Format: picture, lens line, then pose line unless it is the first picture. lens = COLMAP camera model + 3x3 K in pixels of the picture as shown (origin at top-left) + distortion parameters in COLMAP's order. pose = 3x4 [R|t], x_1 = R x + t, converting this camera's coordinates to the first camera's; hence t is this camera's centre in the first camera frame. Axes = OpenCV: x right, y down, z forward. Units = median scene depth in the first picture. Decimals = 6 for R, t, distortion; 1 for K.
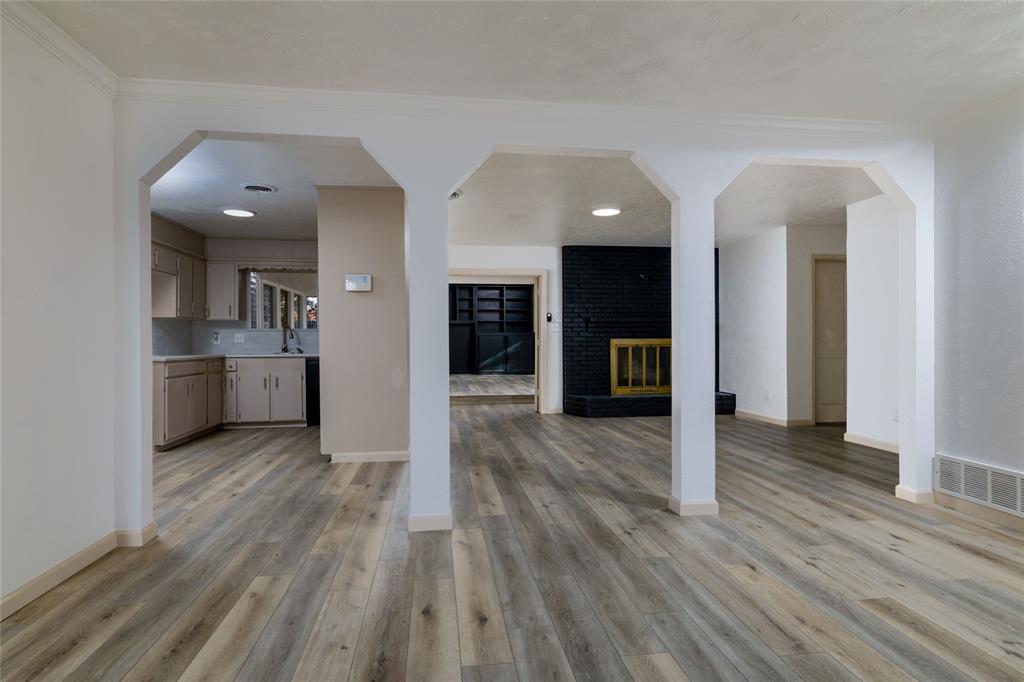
lens RADIAL K [[513.4, 0, 505.7], [0, 513.4, 341.1], [0, 0, 1]] dist [-0.002680, -0.000947]
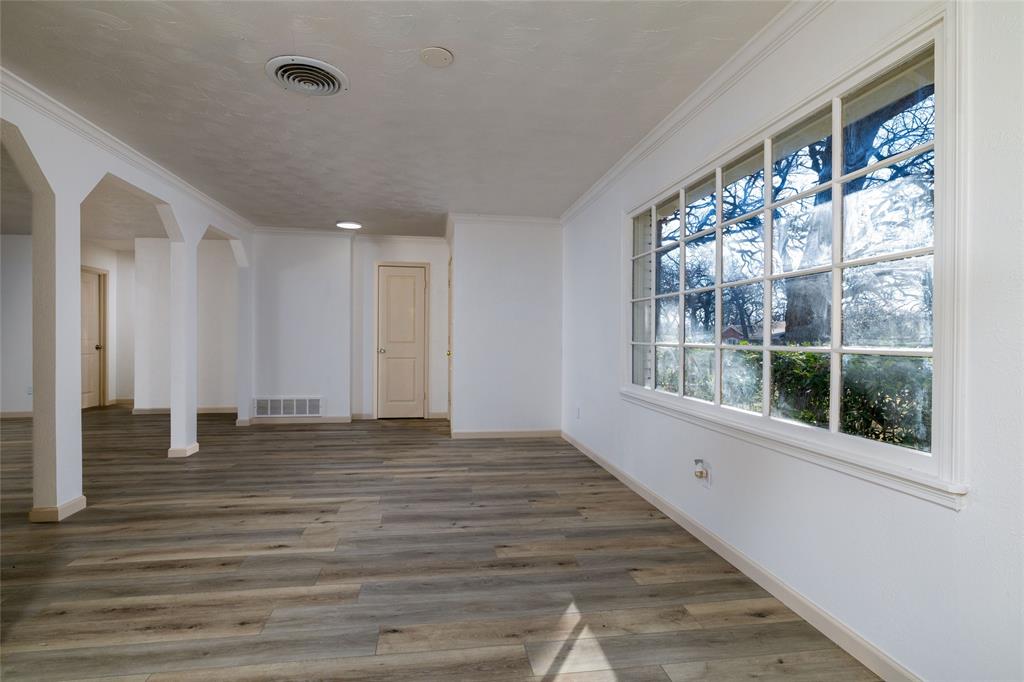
lens RADIAL K [[513.4, 0, 512.9], [0, 513.4, 339.2], [0, 0, 1]] dist [-0.002680, -0.000947]
pose [[-0.027079, 0.000258, 0.999633, -0.731089], [0.003175, 0.999995, -0.000172, 0.001713], [-0.999628, 0.003169, -0.027079, 0.057634]]
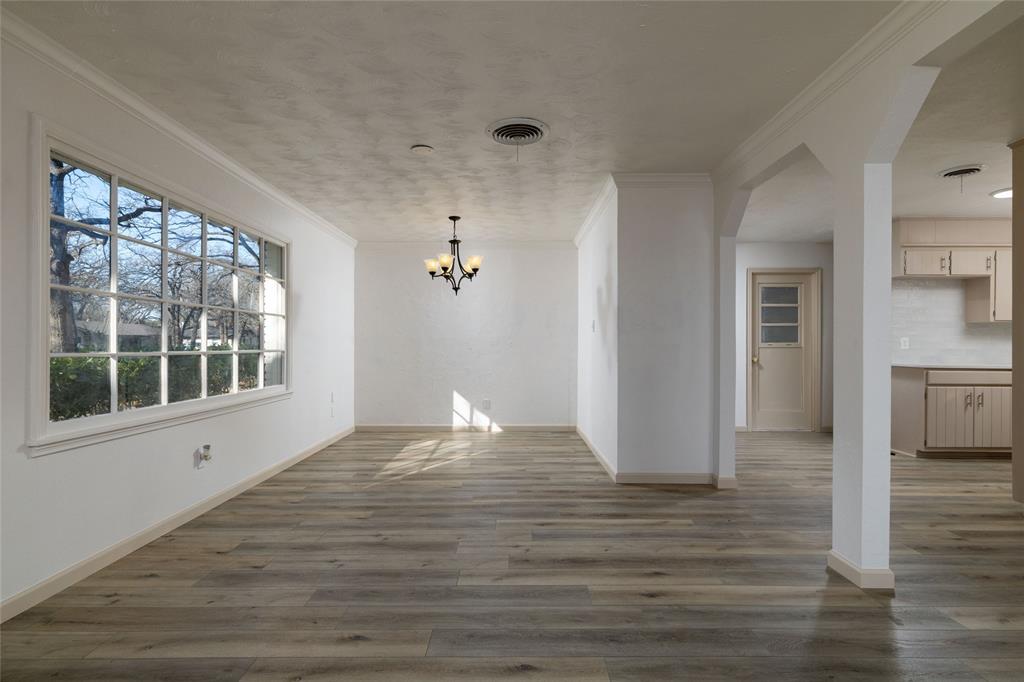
lens RADIAL K [[513.4, 0, 502.4], [0, 513.4, 349.8], [0, 0, 1]] dist [-0.002680, -0.000947]
pose [[-0.154348, 0.014594, -0.987909, 0.446148], [-0.006173, 0.999857, 0.015734, -0.006858], [0.987997, 0.008527, -0.154236, 0.335700]]
